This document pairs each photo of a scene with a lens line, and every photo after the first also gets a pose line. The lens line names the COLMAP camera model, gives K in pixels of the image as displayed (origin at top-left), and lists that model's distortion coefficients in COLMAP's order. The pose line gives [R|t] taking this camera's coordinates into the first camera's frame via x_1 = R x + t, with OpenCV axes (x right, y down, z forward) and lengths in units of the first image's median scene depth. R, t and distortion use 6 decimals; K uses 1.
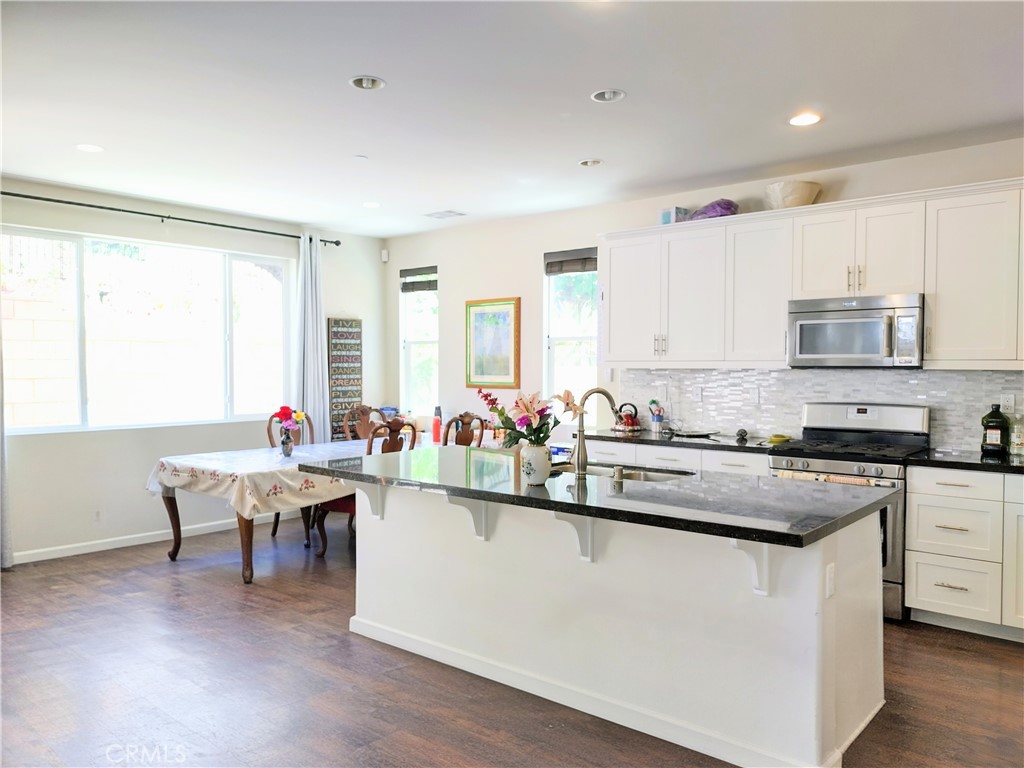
lens RADIAL K [[766.6, 0, 515.5], [0, 766.6, 390.5], [0, 0, 1]] dist [0.011500, -0.010589]
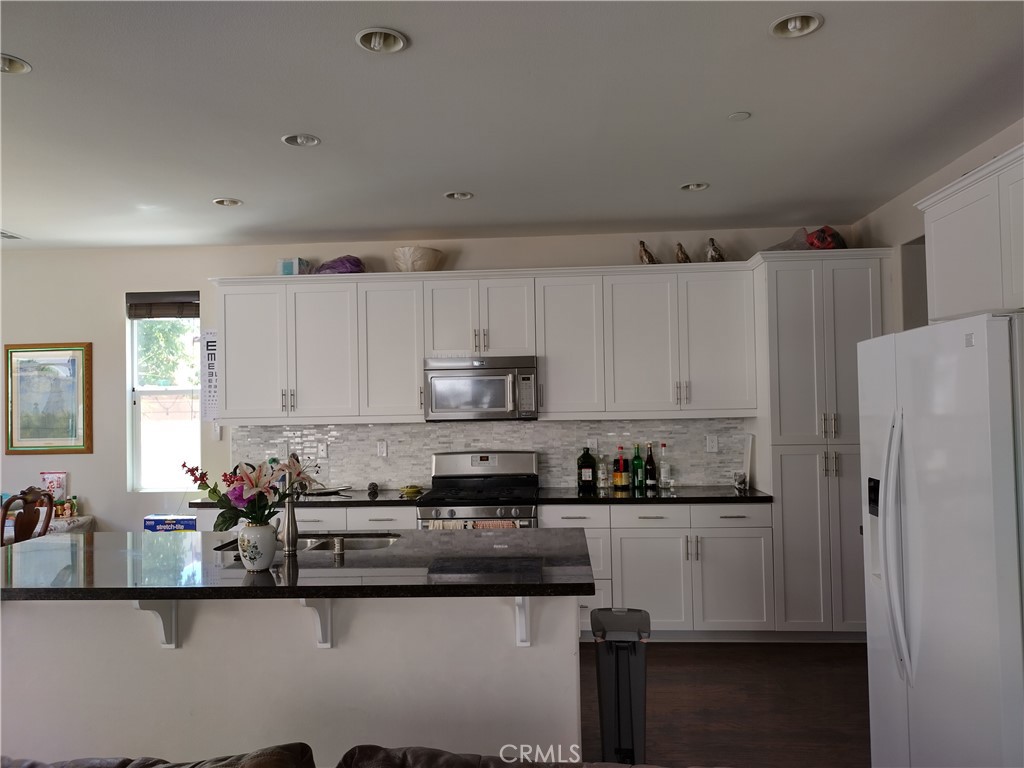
lens RADIAL K [[763.8, 0, 514.6], [0, 763.8, 388.0], [0, 0, 1]] dist [0.019719, -0.012707]
pose [[0.800443, -0.001250, 0.599407, -0.154390], [0.038980, 0.997990, -0.049973, -0.016305], [-0.598140, 0.063365, 0.798883, 0.075272]]
